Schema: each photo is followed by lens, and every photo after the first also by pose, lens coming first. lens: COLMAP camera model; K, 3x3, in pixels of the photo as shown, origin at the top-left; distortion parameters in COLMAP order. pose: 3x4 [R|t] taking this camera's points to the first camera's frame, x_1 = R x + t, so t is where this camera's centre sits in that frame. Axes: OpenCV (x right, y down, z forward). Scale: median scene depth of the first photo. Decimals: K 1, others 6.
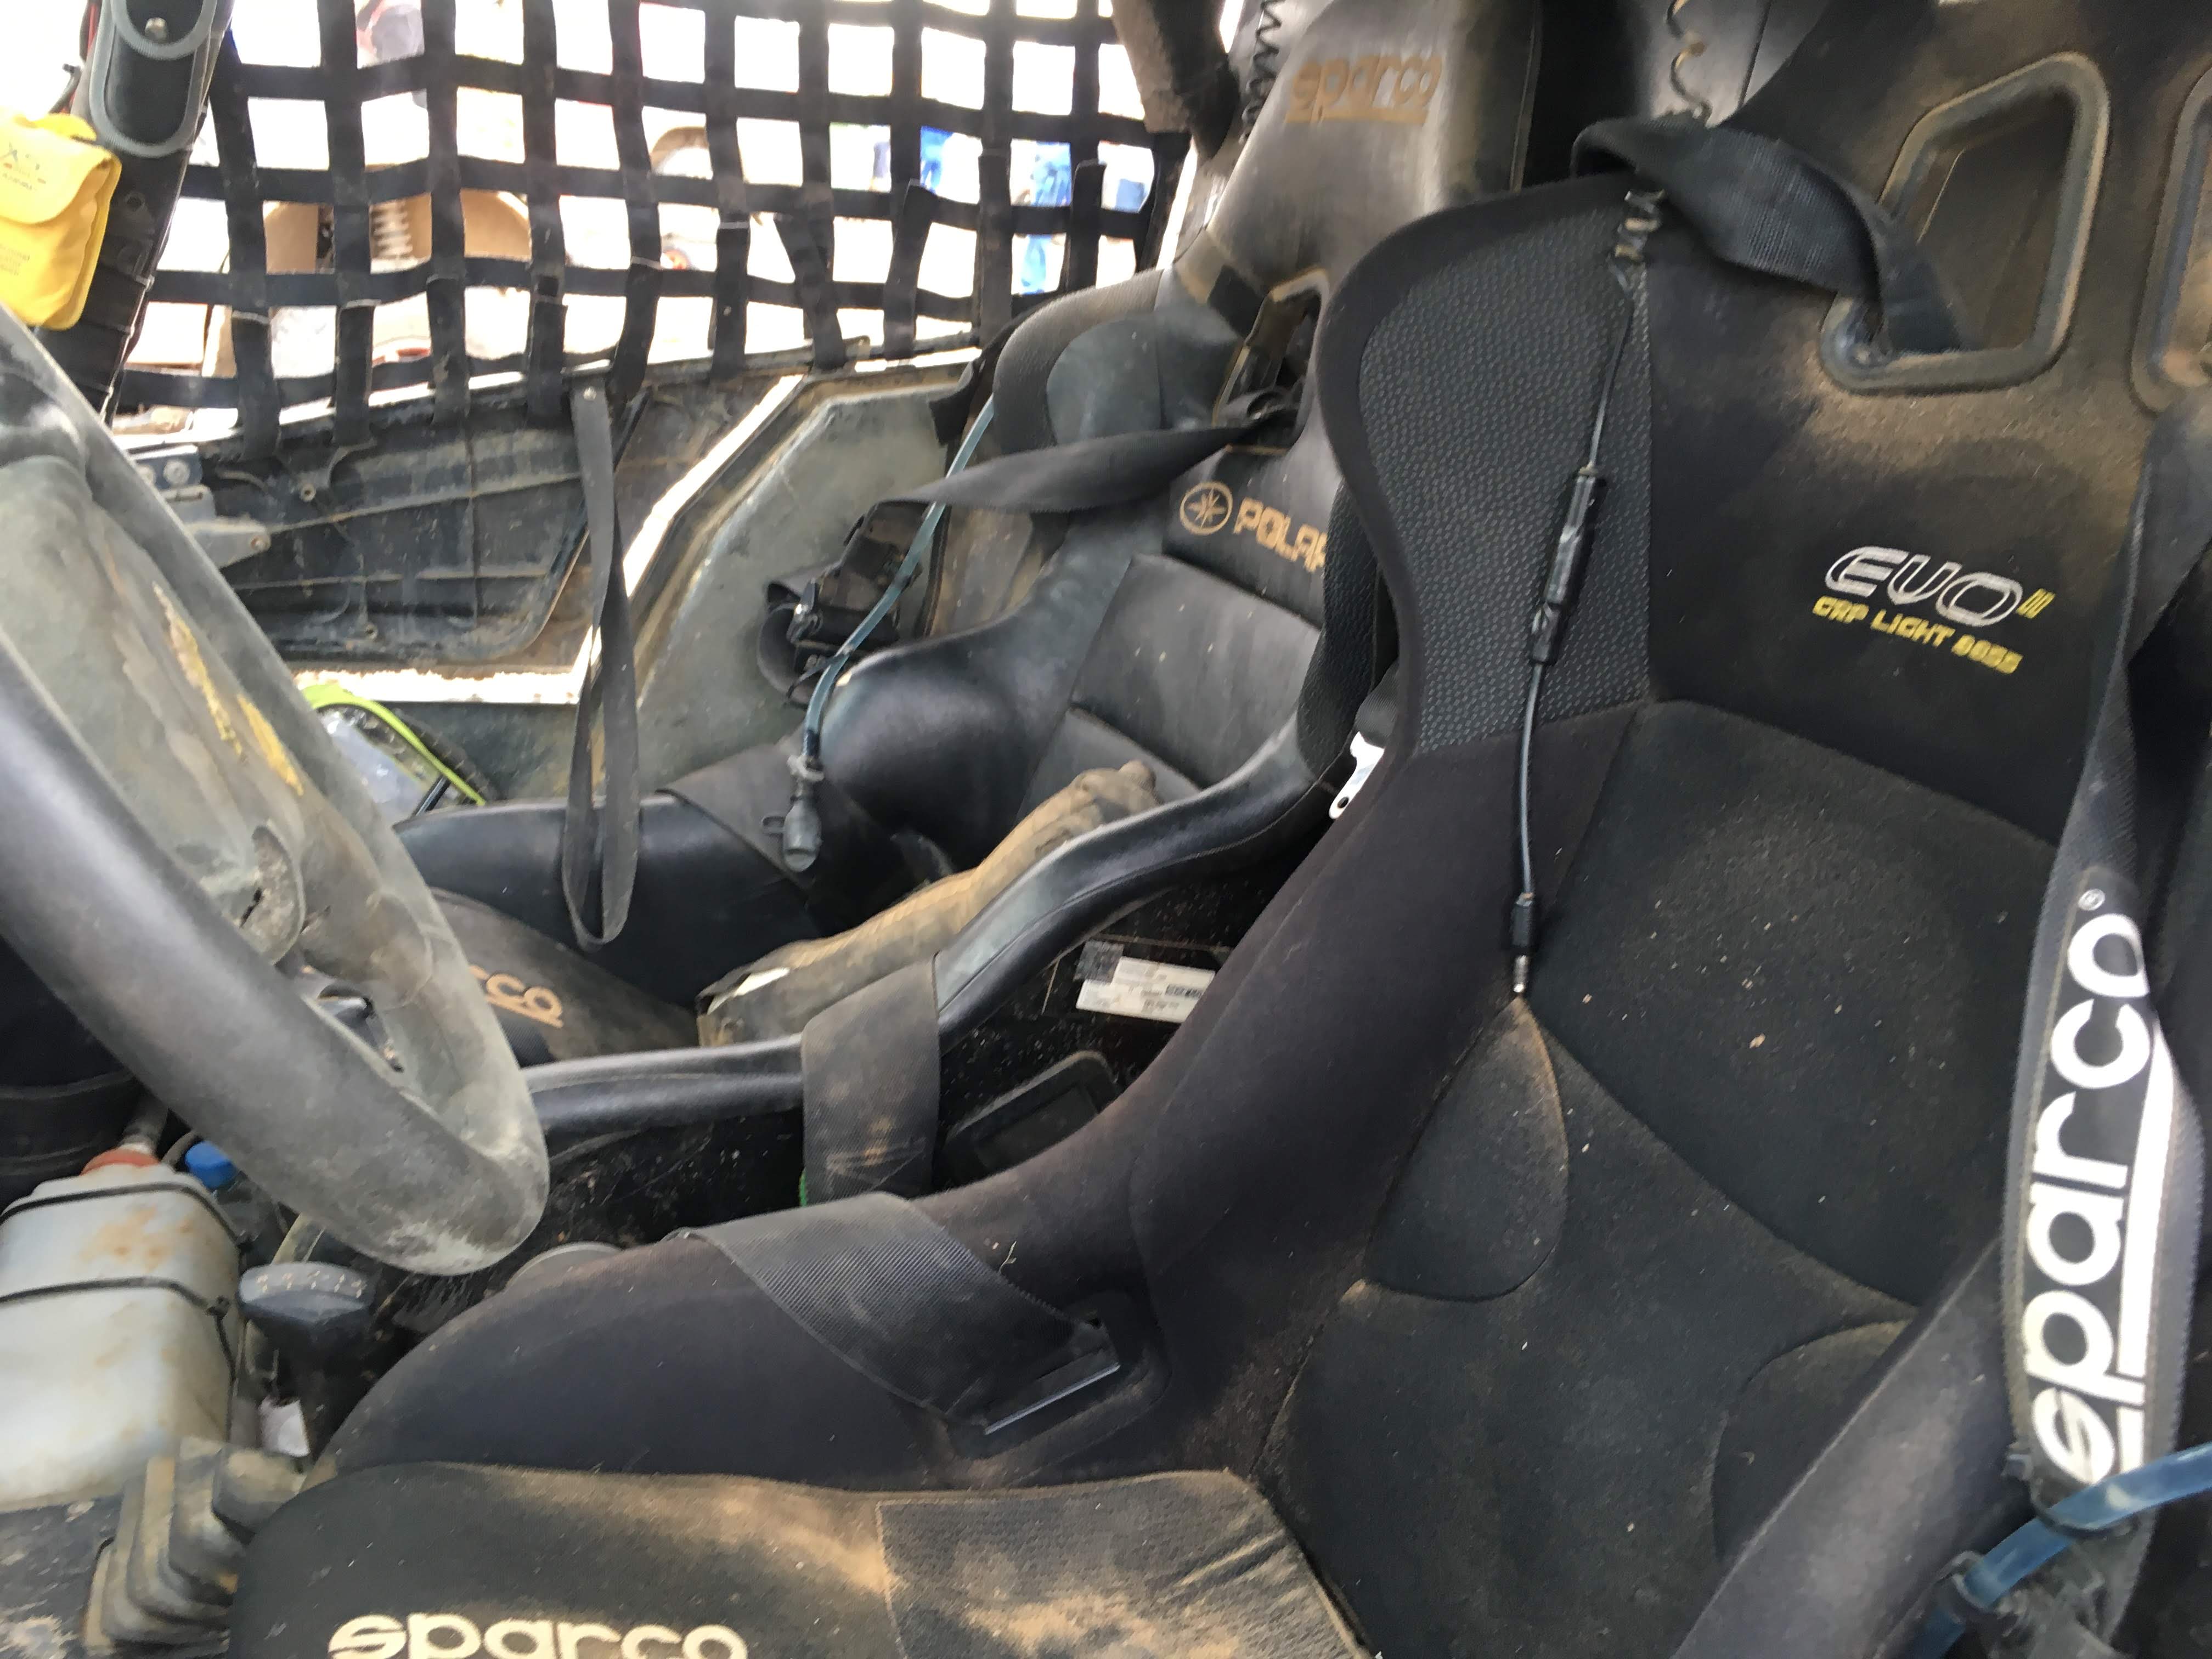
lens RADIAL K [[1887.0, 0, 1106.0], [0, 1887.0, 829.5], [0, 0, 1]] dist [0.054555, -0.073901]
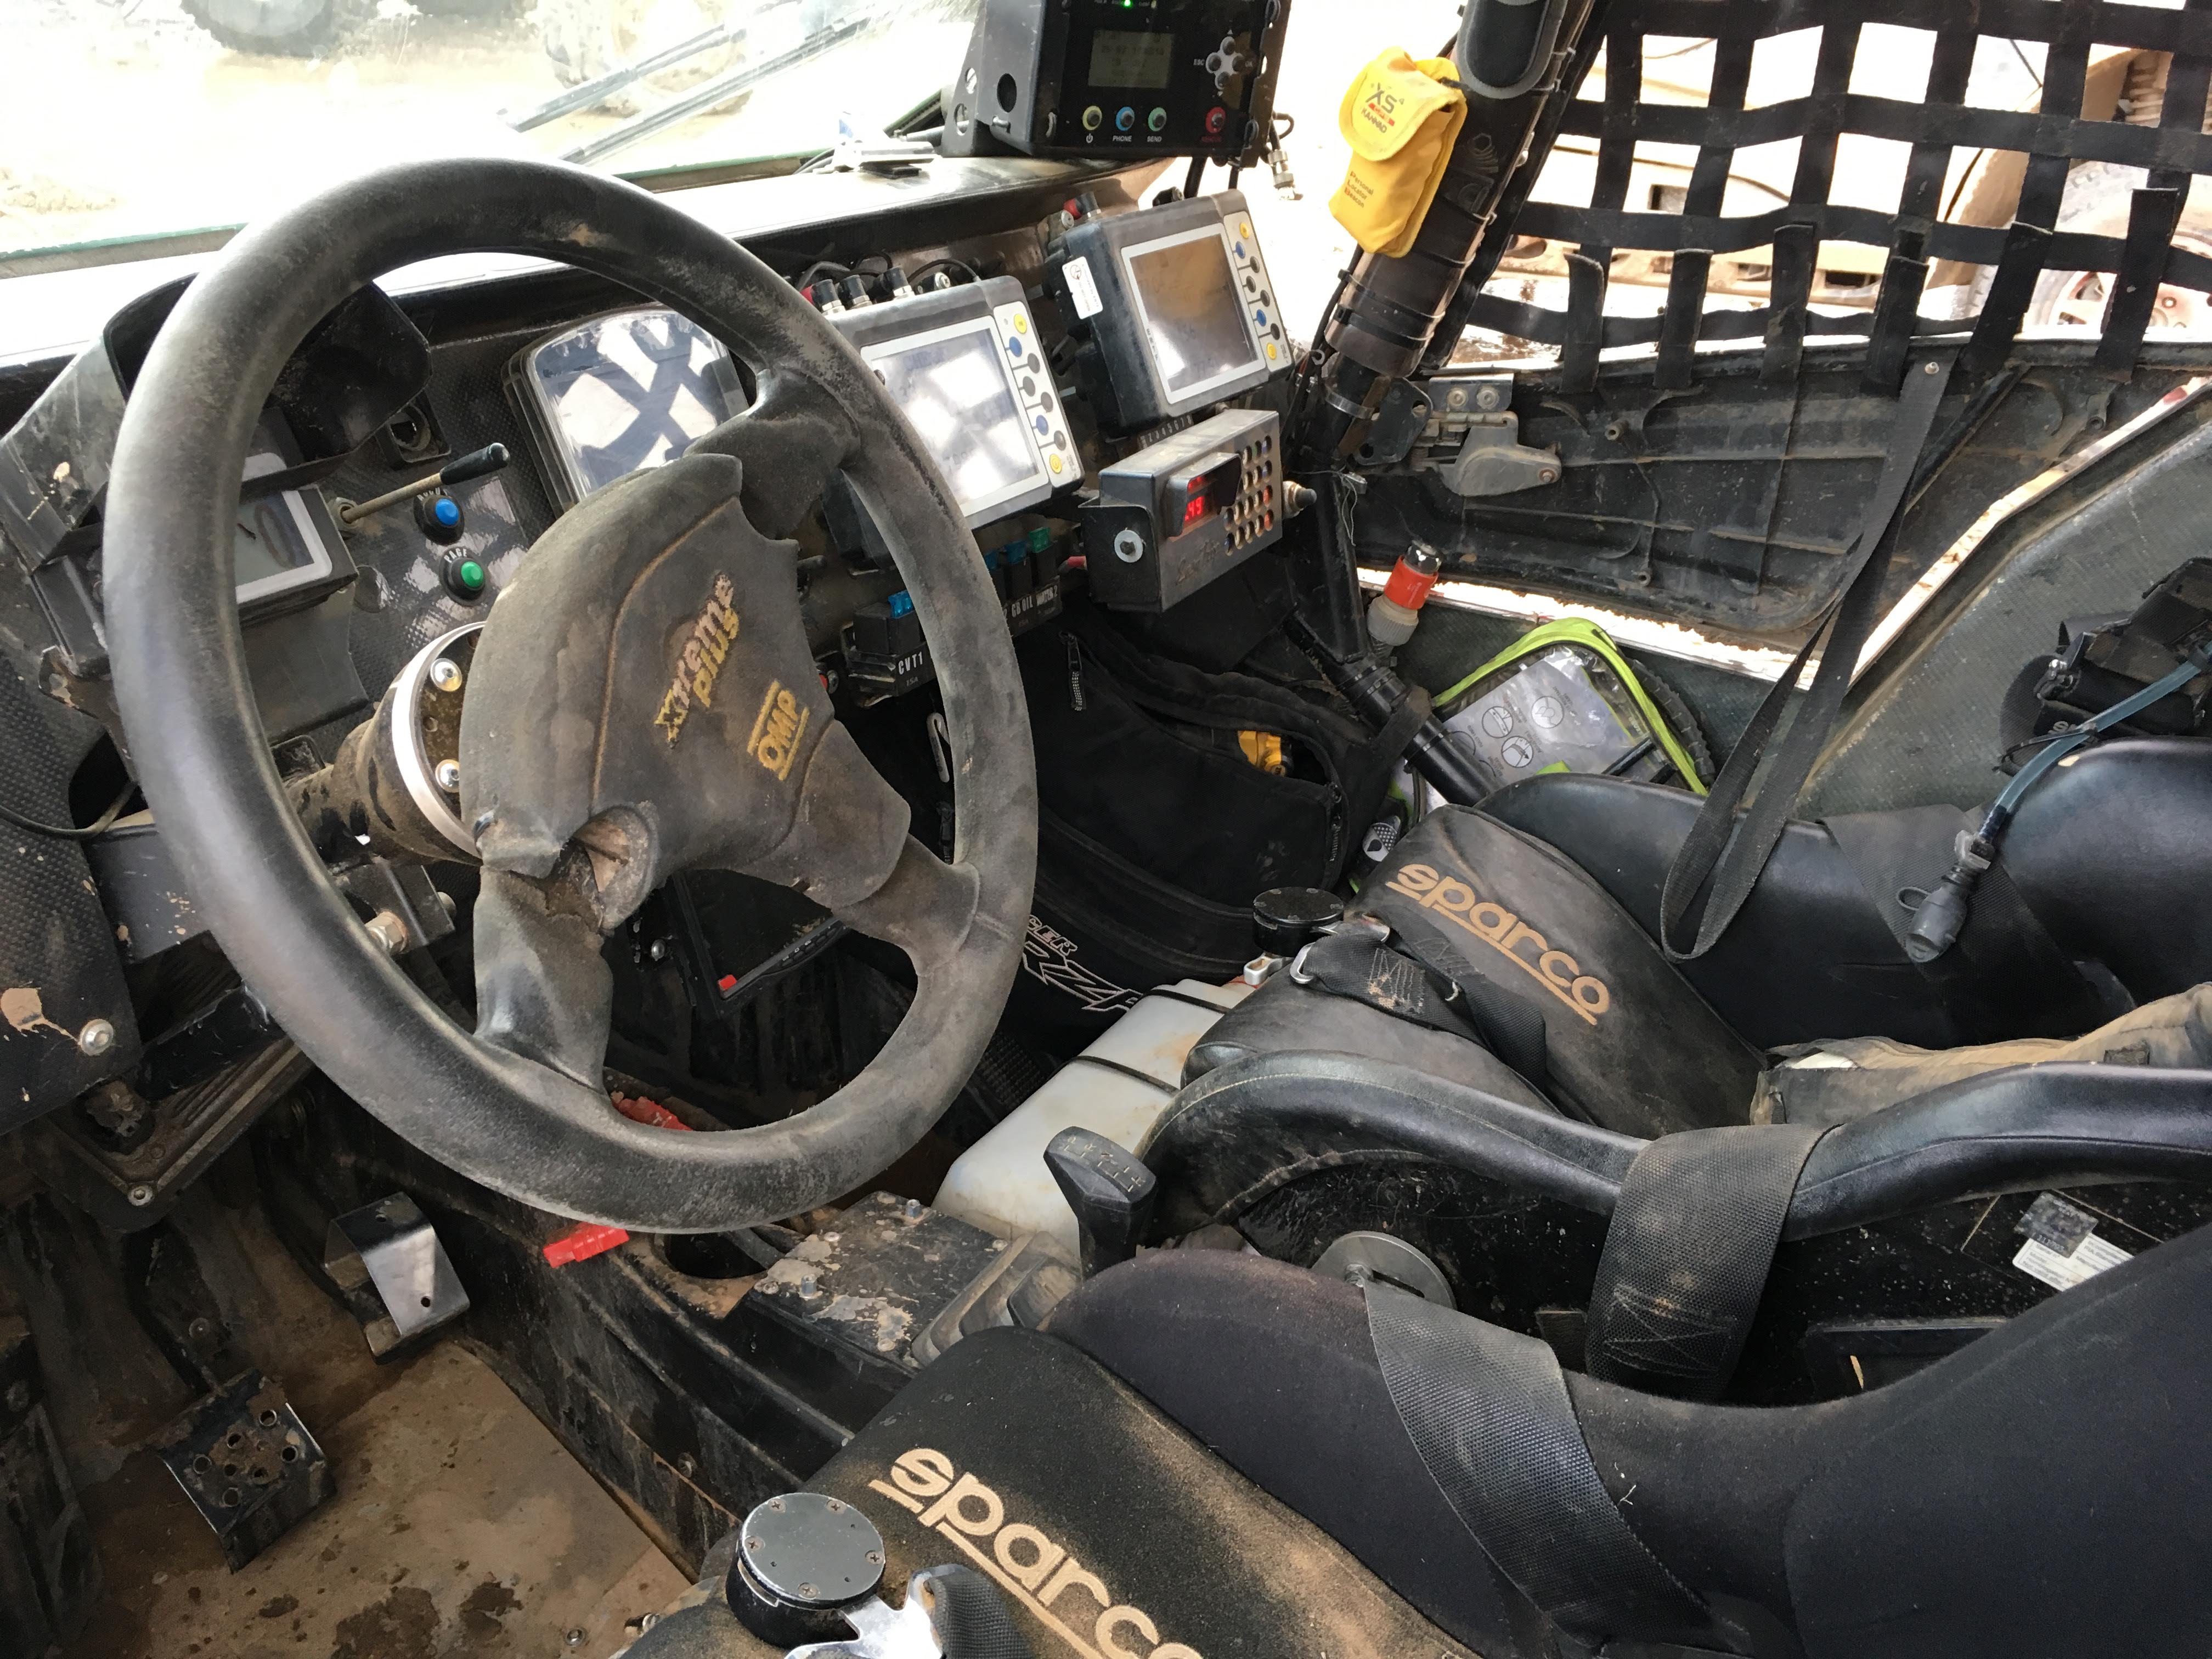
lens RADIAL K [[1887.0, 0, 1106.0], [0, 1887.0, 829.5], [0, 0, 1]] dist [0.054555, -0.073901]
pose [[0.624690, 0.310551, -0.716464, 0.192177], [-0.260163, 0.947868, 0.184015, -0.091309], [0.736259, 0.071445, 0.672918, 0.141983]]
